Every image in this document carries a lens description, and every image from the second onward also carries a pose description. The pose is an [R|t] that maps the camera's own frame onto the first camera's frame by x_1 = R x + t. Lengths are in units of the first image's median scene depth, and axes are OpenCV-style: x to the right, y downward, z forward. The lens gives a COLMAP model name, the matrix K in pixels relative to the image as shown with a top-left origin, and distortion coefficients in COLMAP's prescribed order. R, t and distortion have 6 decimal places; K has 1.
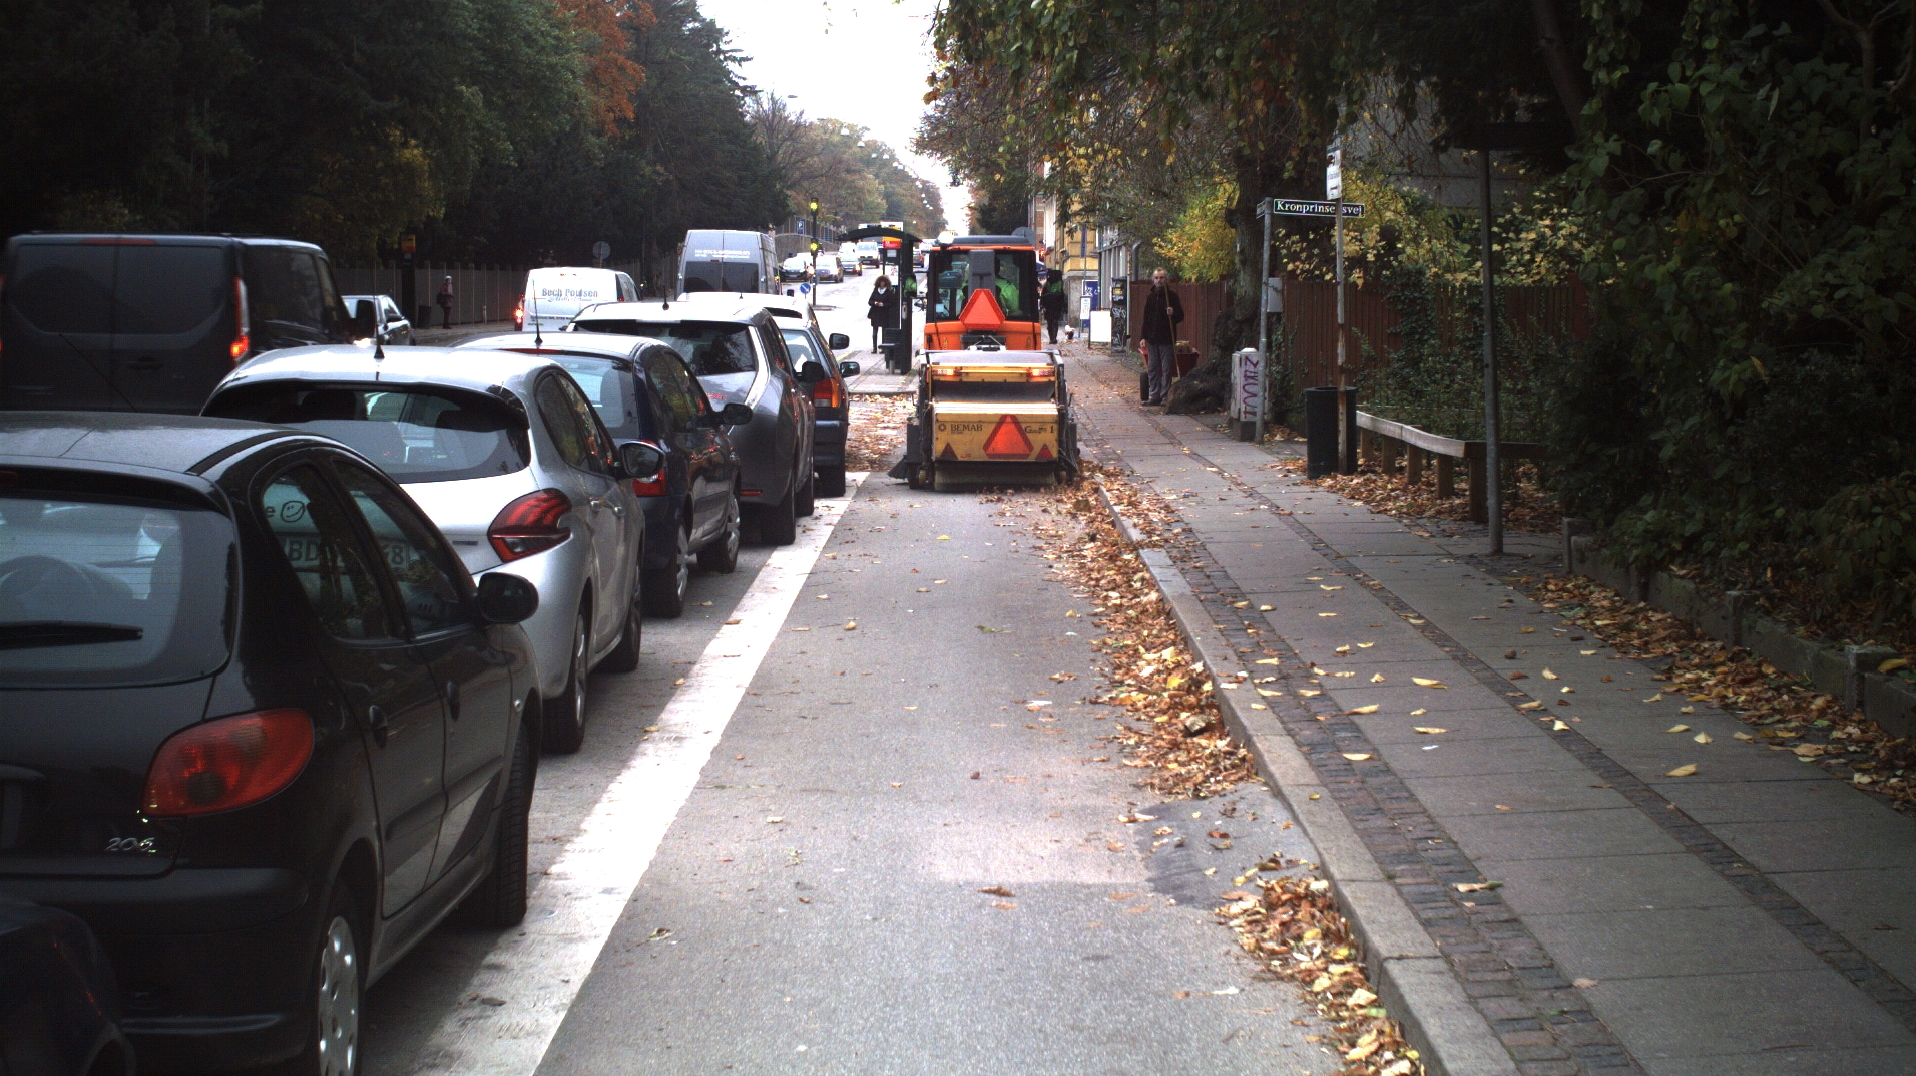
lens RADIAL K [[3769.7, 0, 958.0], [0, 3769.7, 538.0], [0, 0, 1]] dist [-0.270831, 0.322247]
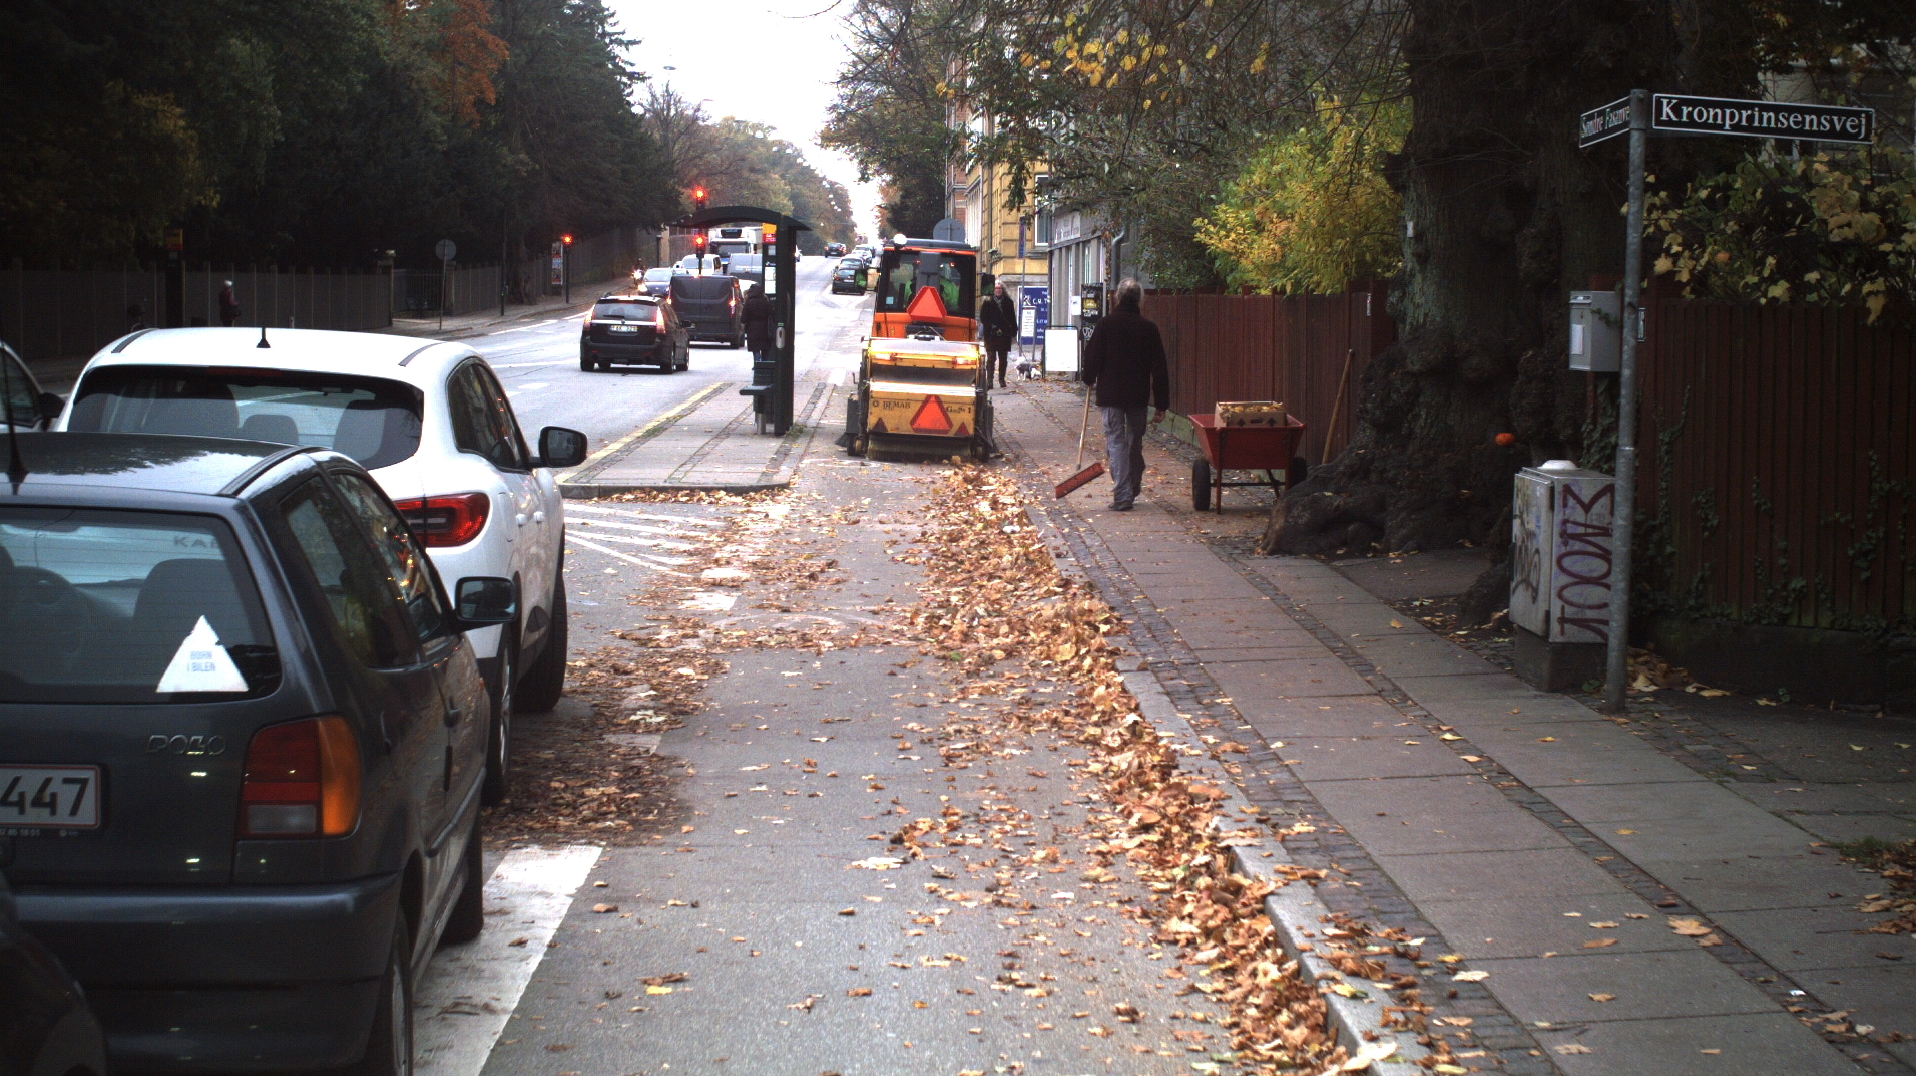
lens RADIAL K [[3769.7, 0, 958.0], [0, 3769.7, 538.0], [0, 0, 1]] dist [-0.270831, 0.322247]
pose [[0.999709, 0.000750, 0.024094, 0.000617], [-0.000720, 0.999999, -0.001288, -0.024645], [-0.024095, 0.001271, 0.999709, 0.351029]]
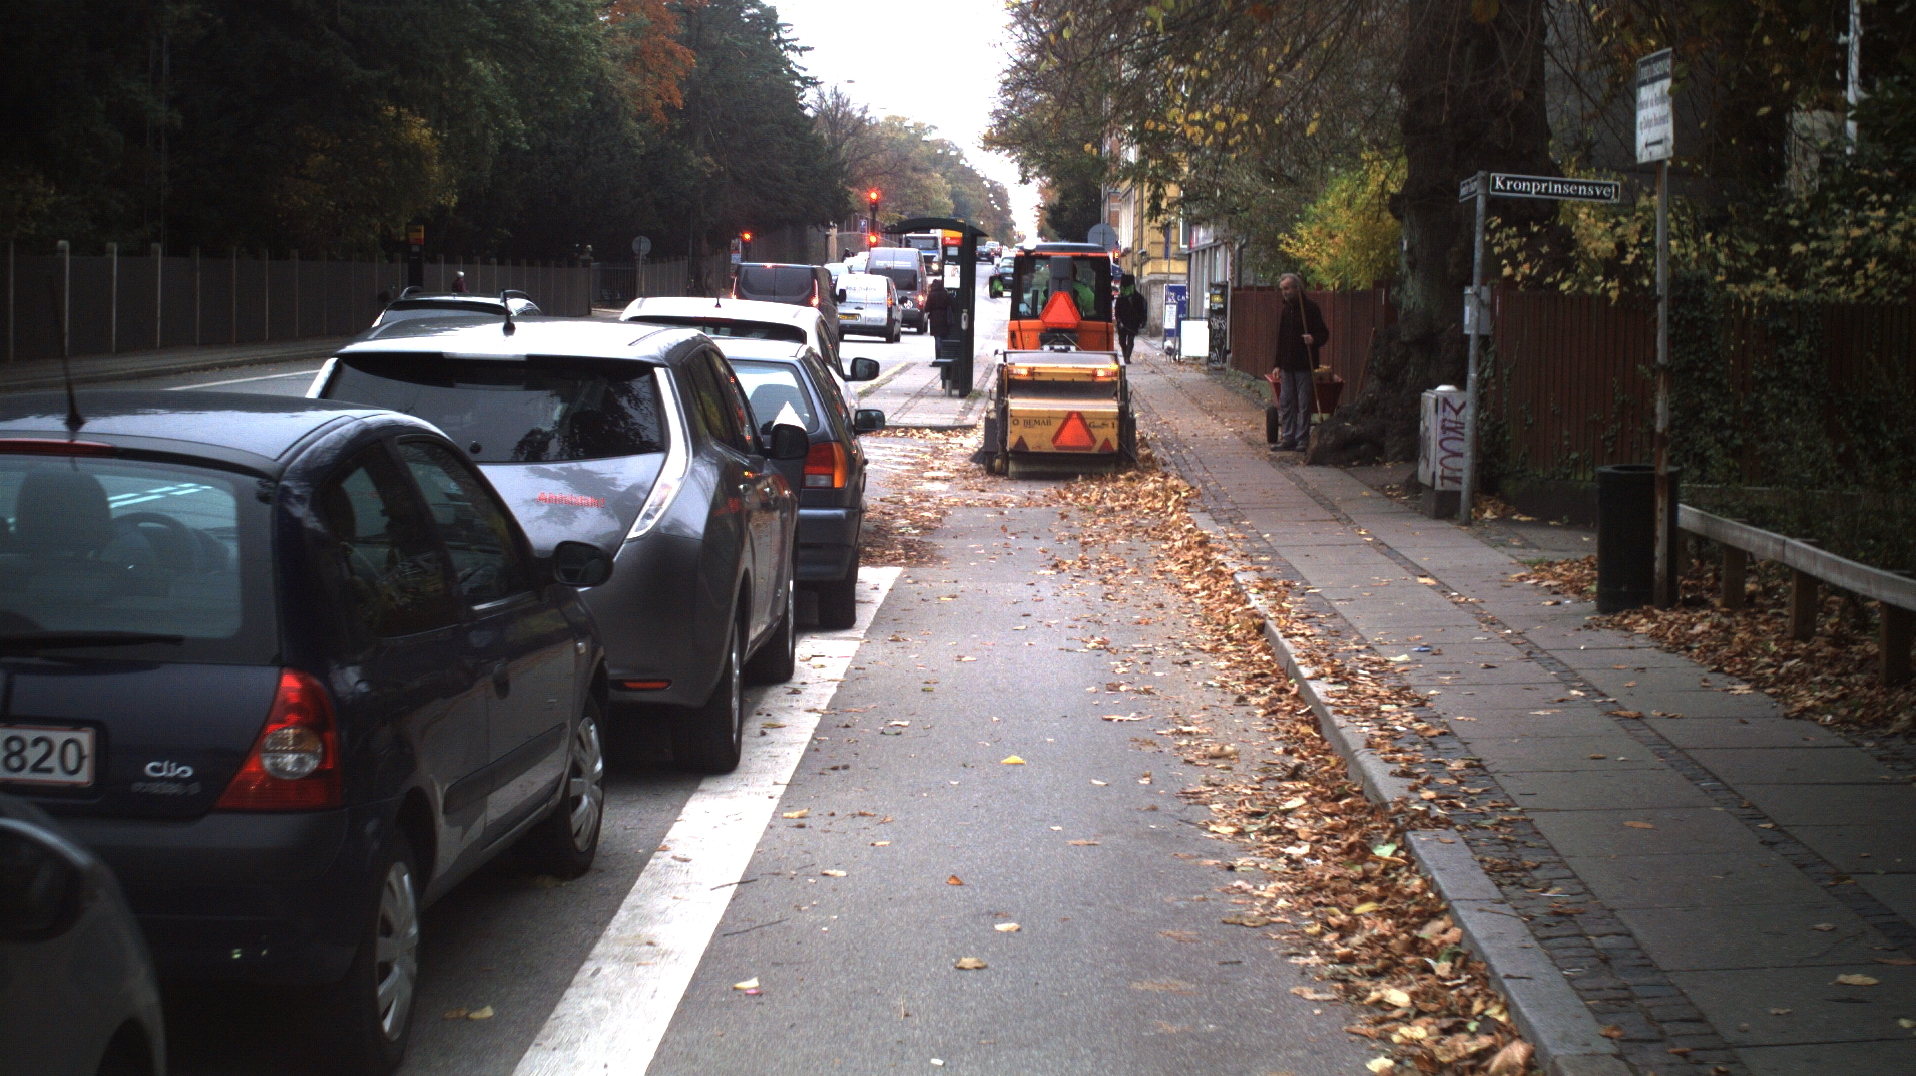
lens RADIAL K [[3769.7, 0, 958.0], [0, 3769.7, 538.0], [0, 0, 1]] dist [-0.270831, 0.322247]
pose [[0.999776, 0.012734, -0.016910, -0.001164], [-0.012742, 0.999919, -0.000405, -0.012215], [0.016903, 0.000620, 0.999857, 0.175920]]
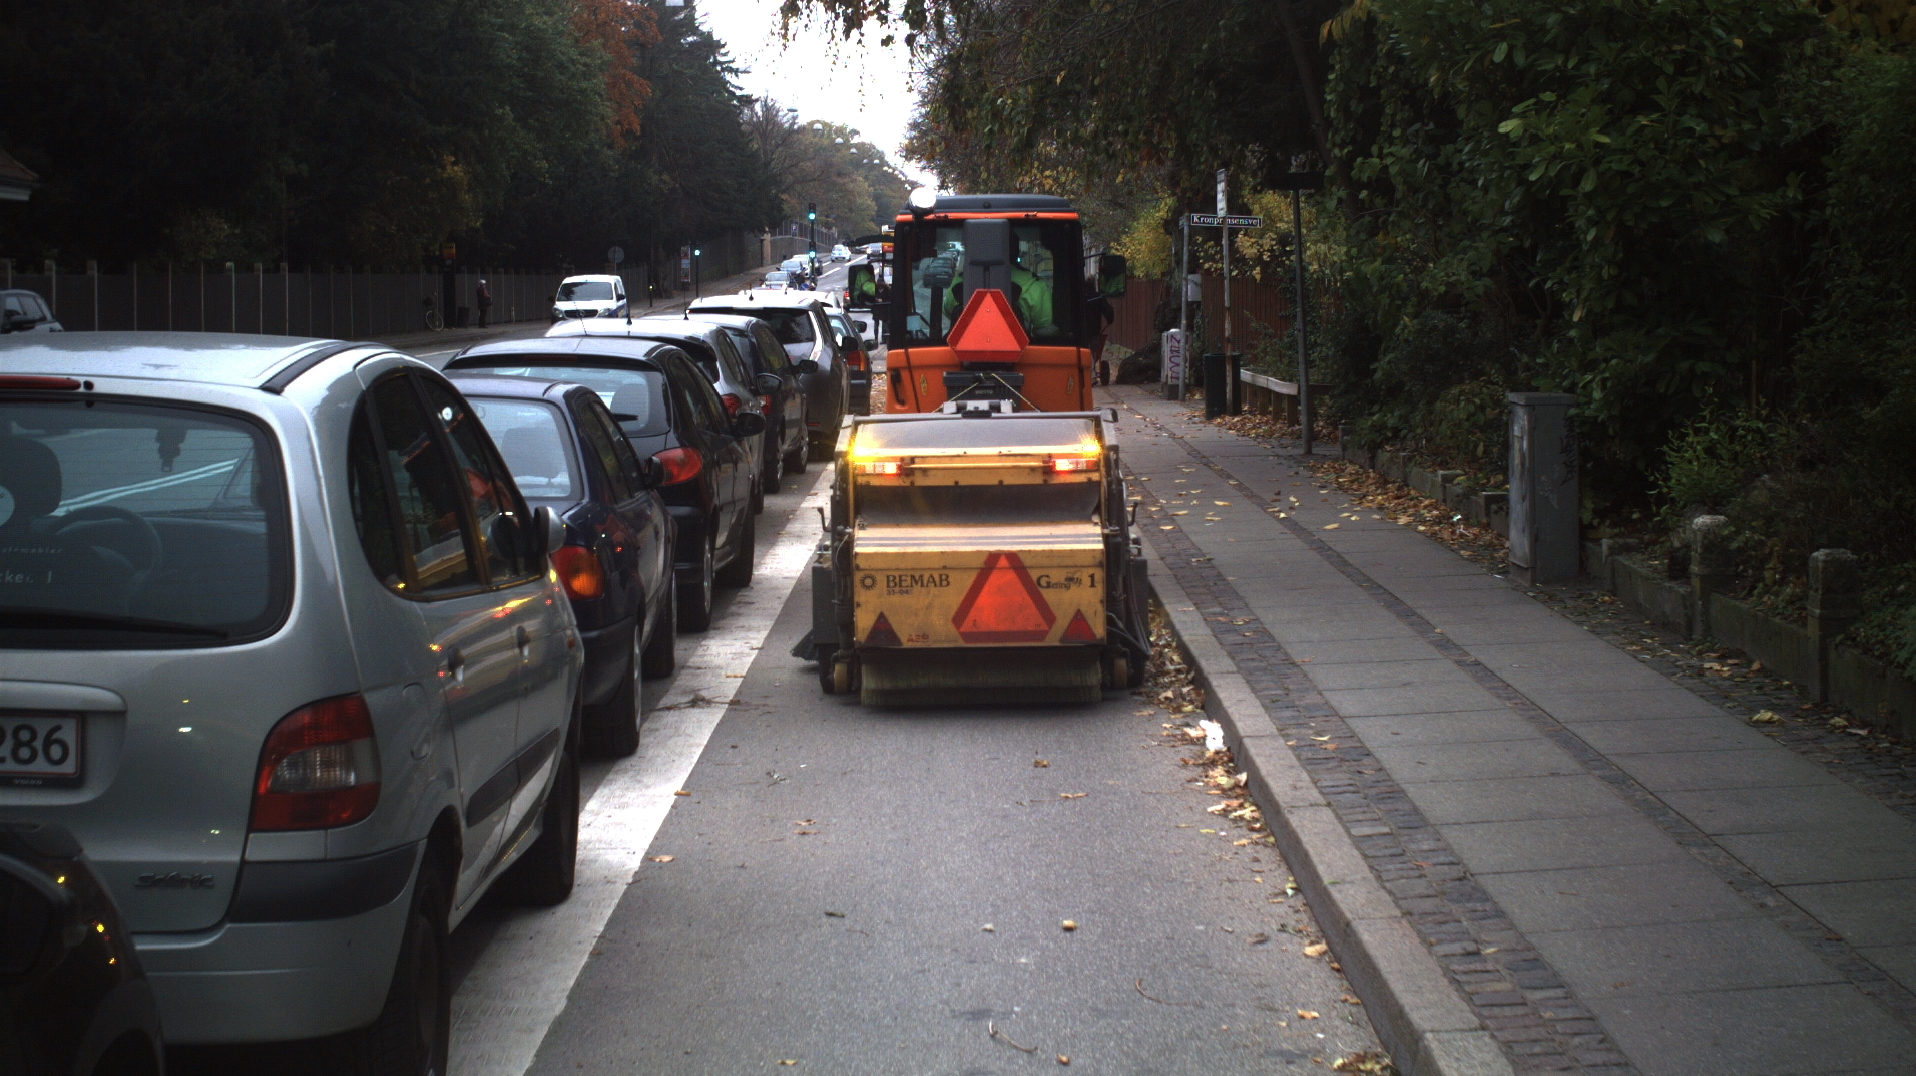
lens RADIAL K [[3769.7, 0, 958.0], [0, 3769.7, 538.0], [0, 0, 1]] dist [-0.270831, 0.322247]
pose [[0.999949, -0.009806, 0.002442, -0.000729], [0.009805, 0.999952, 0.000162, 0.012372], [-0.002443, -0.000138, 0.999997, -0.177817]]
